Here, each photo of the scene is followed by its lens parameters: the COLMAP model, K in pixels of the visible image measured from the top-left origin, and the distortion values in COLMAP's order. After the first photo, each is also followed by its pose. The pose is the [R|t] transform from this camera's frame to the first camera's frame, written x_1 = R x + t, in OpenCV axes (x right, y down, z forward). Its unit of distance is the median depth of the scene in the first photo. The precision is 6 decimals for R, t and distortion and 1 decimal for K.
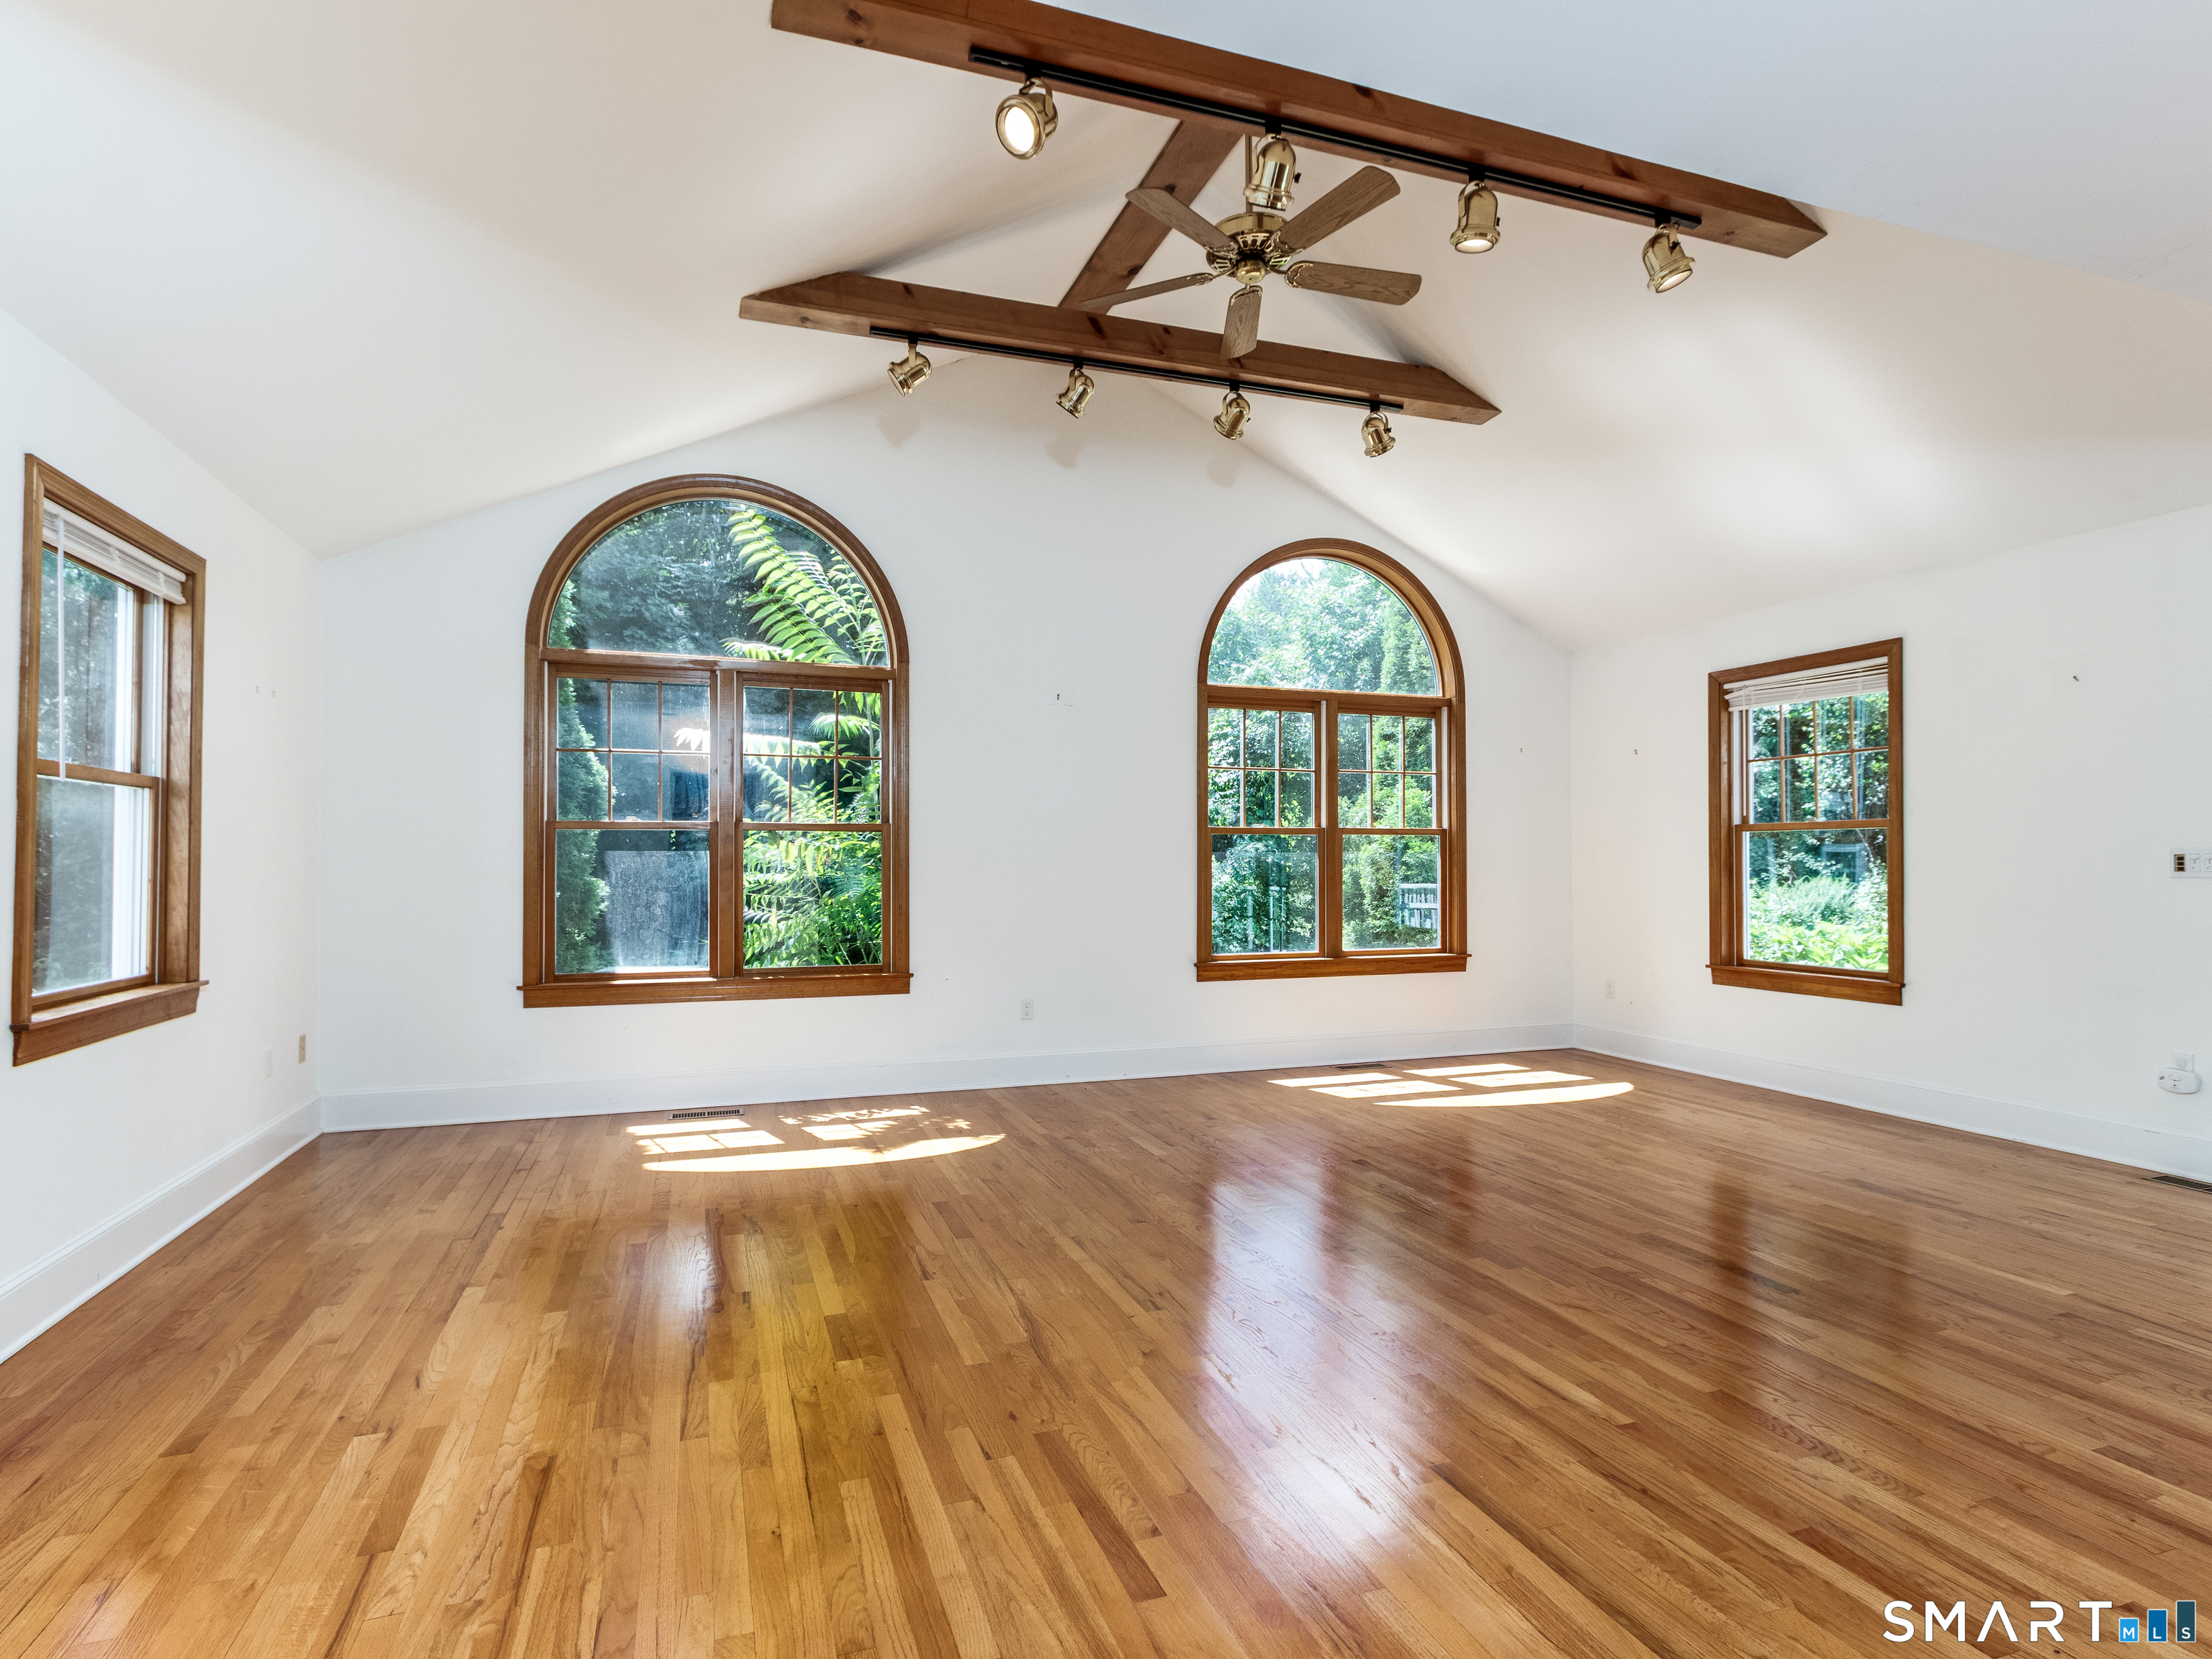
lens RADIAL K [[1147.7, 0, 1100.7], [0, 1147.7, 845.5], [0, 0, 1]] dist [0.003419, -0.002576]
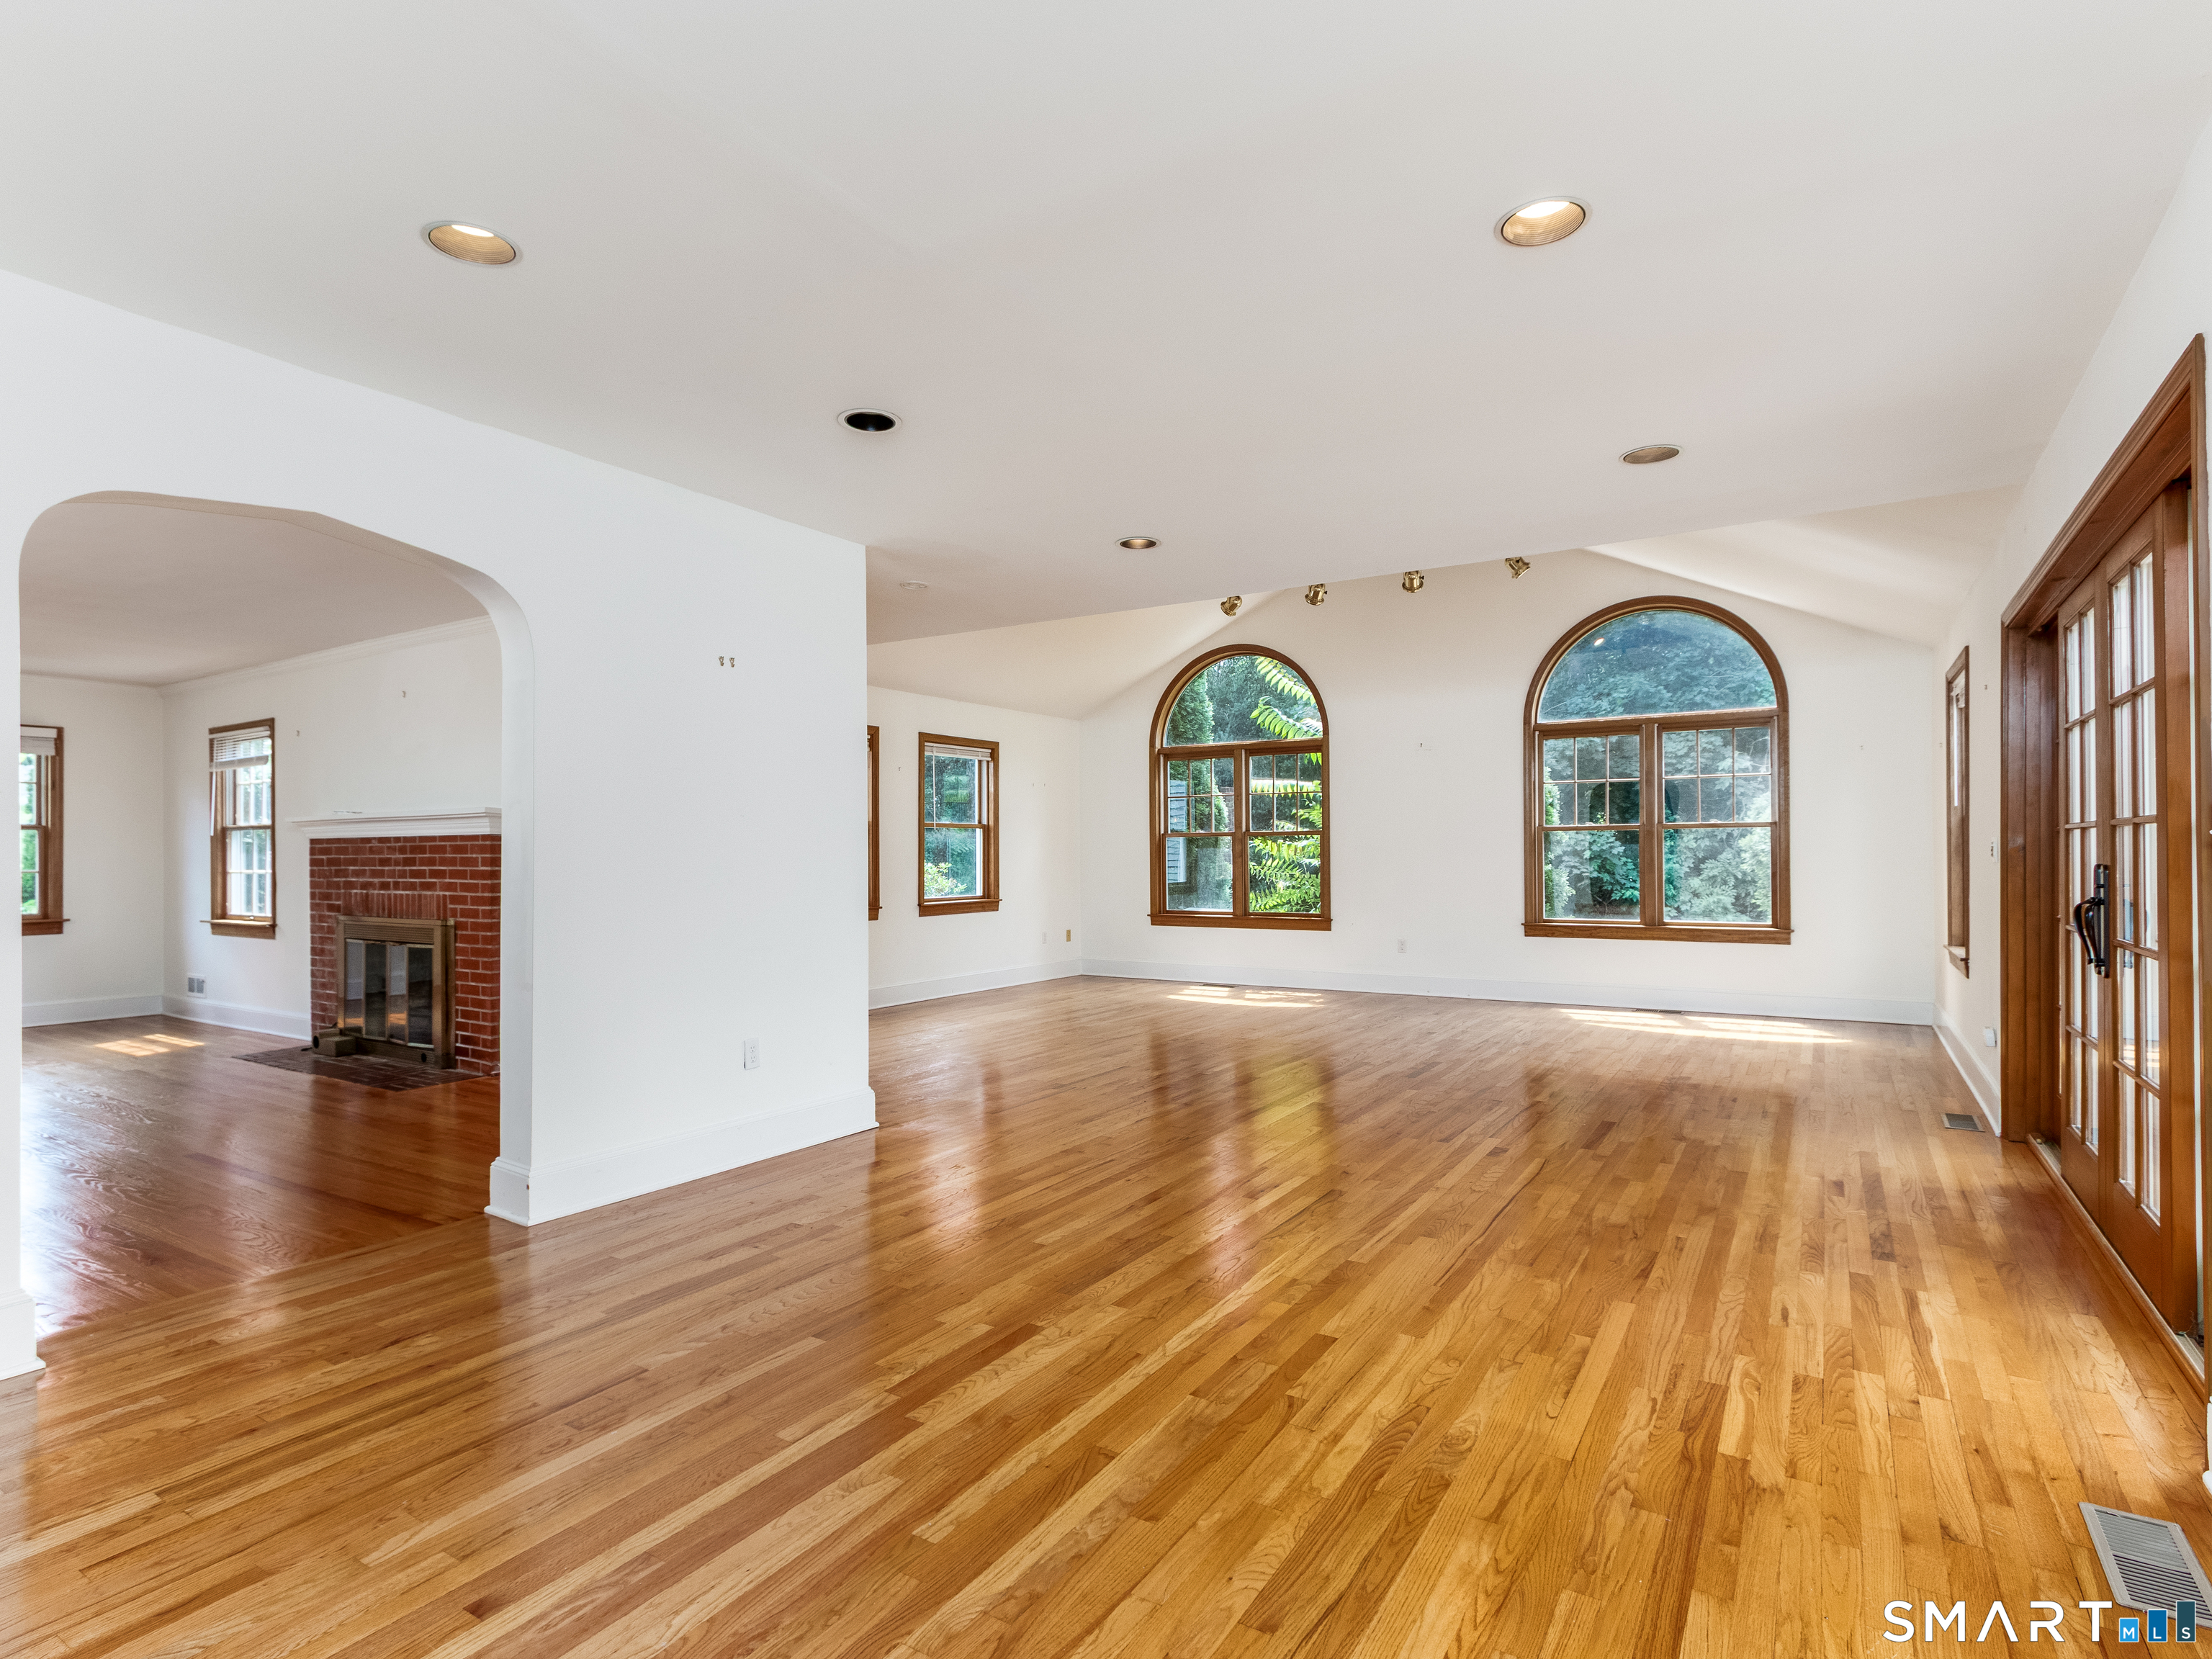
lens RADIAL K [[1147.7, 0, 1092.3], [0, 1147.7, 850.1], [0, 0, 1]] dist [0.003419, -0.002576]
pose [[0.618150, -0.006816, -0.786031, 1.038062], [0.018751, 0.999806, 0.006076, -0.007352], [0.785837, -0.018495, 0.618157, -0.345579]]
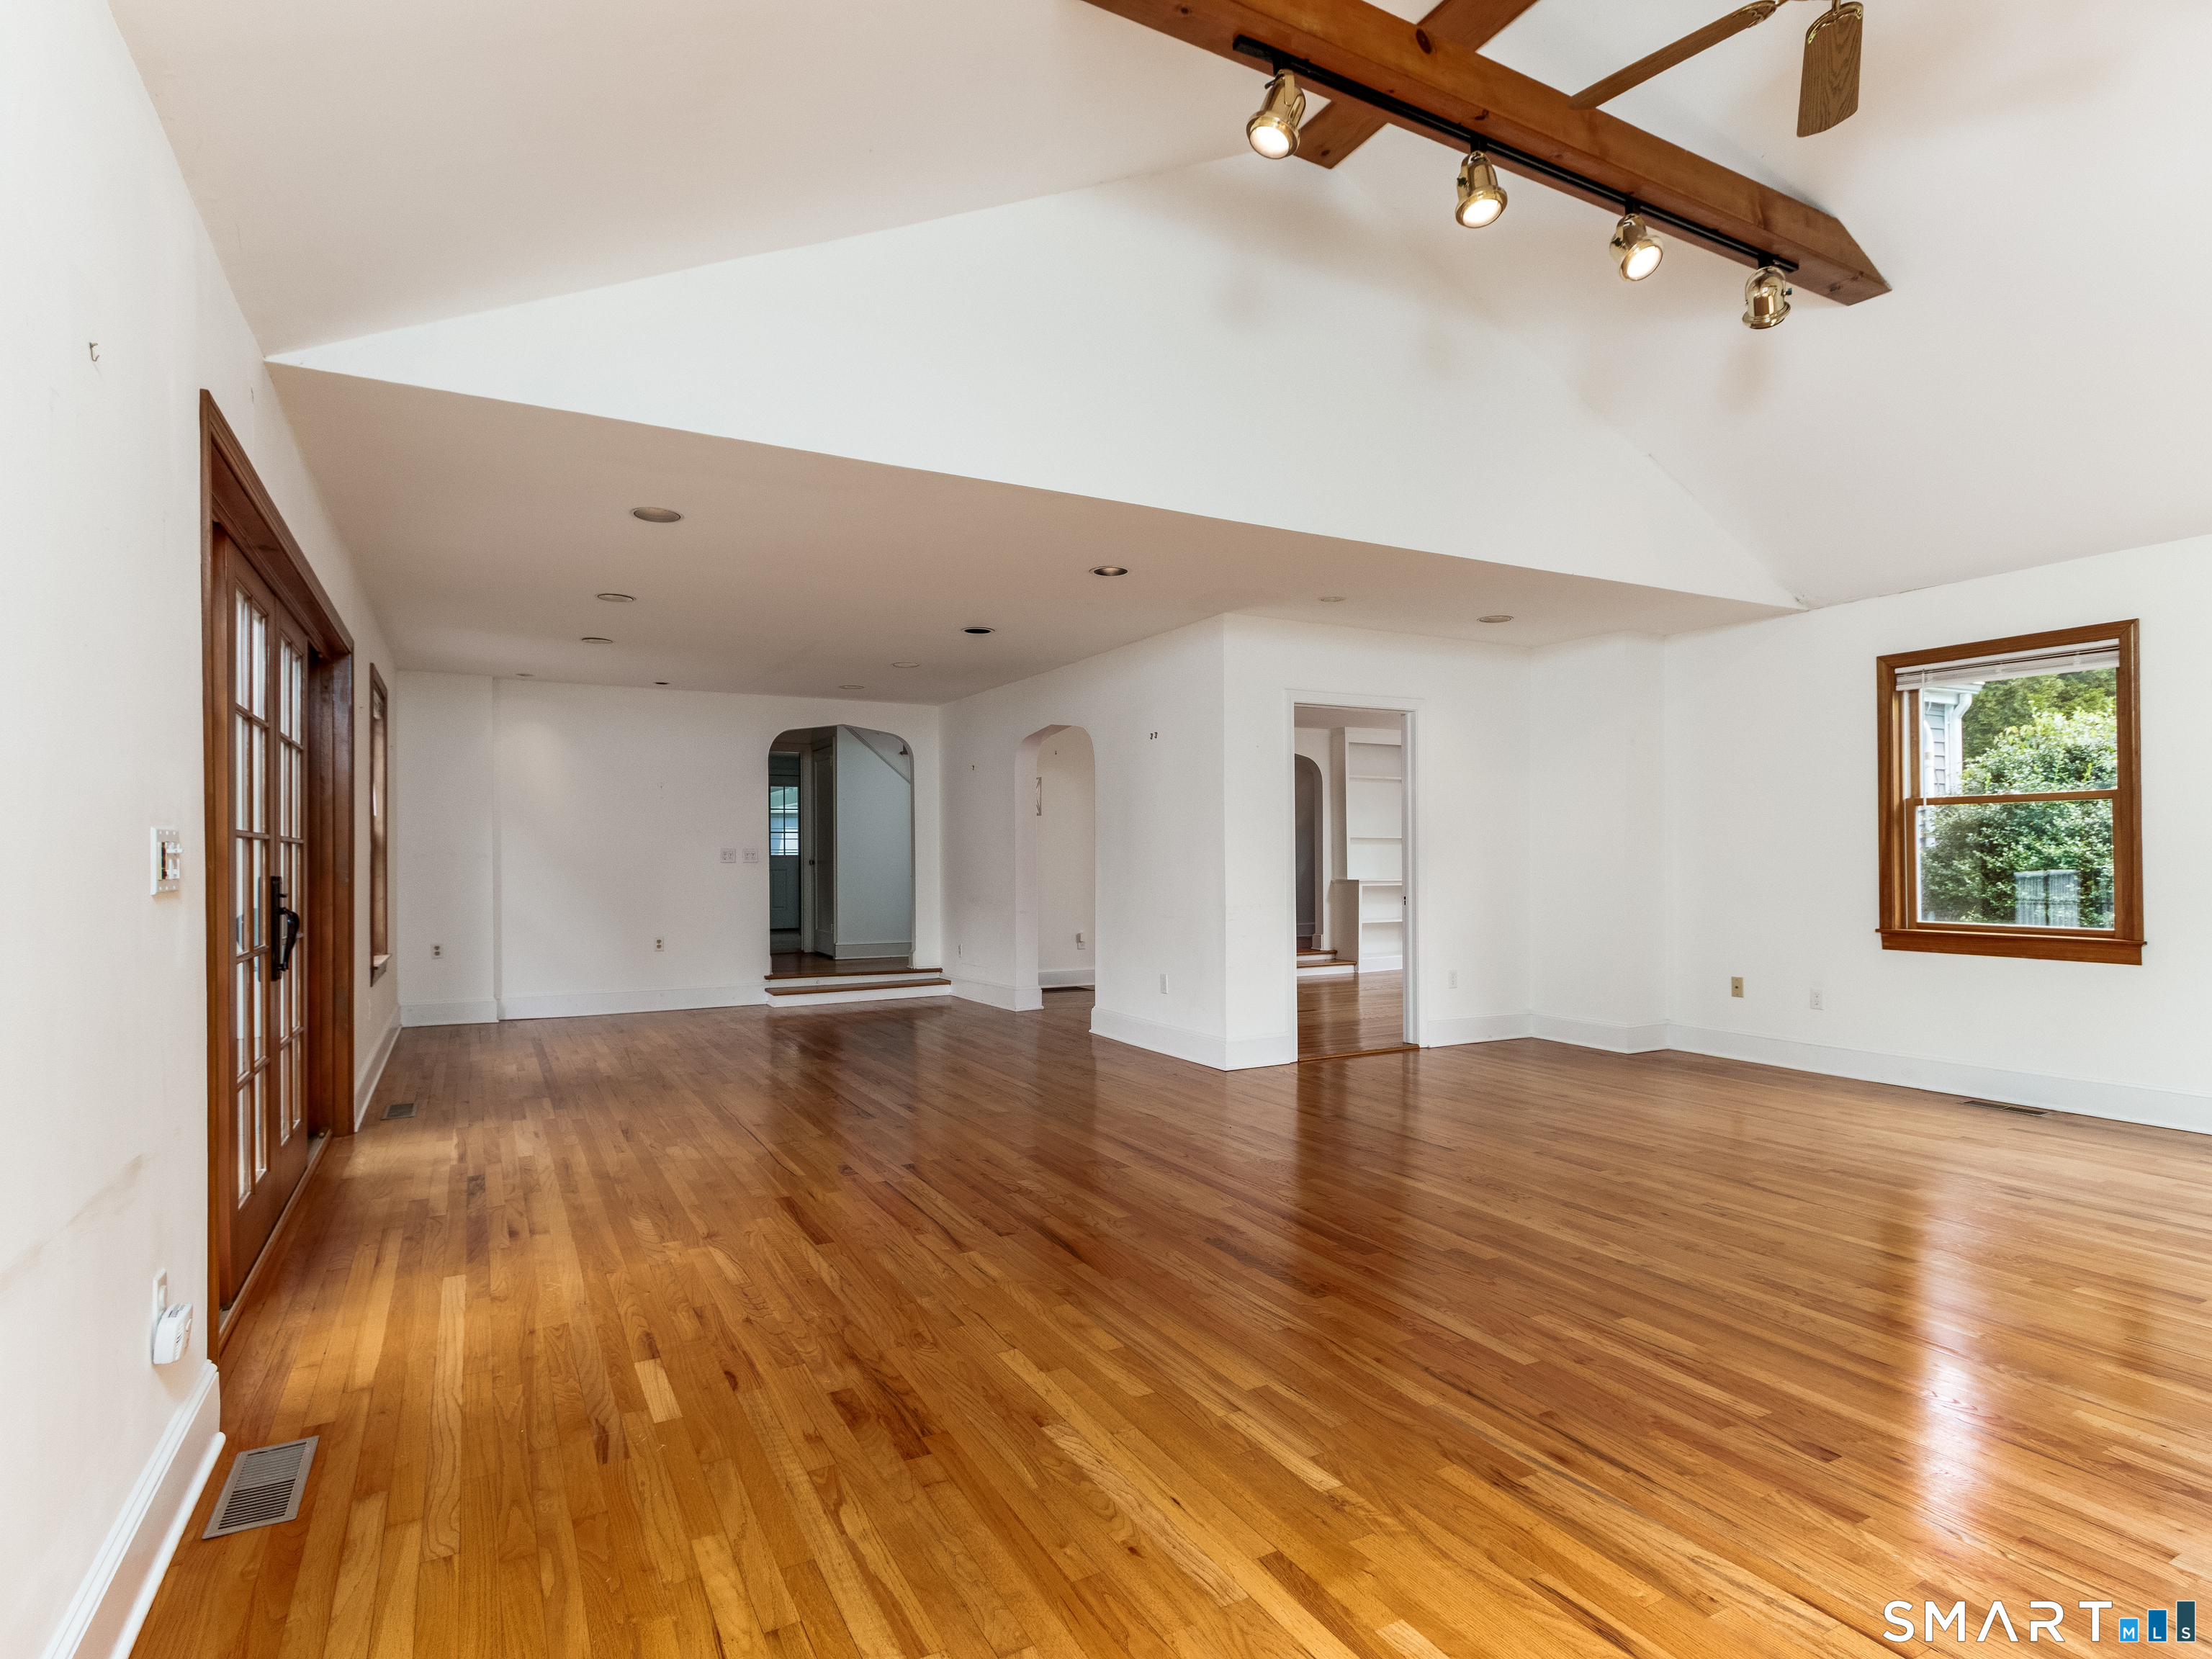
lens RADIAL K [[1147.7, 0, 1098.4], [0, 1147.7, 852.2], [0, 0, 1]] dist [0.003419, -0.002576]
pose [[-0.987017, 0.005366, -0.160525, 0.516753], [0.008759, 0.999753, -0.020437, 0.018479], [0.160376, -0.021578, -0.986820, 1.221421]]
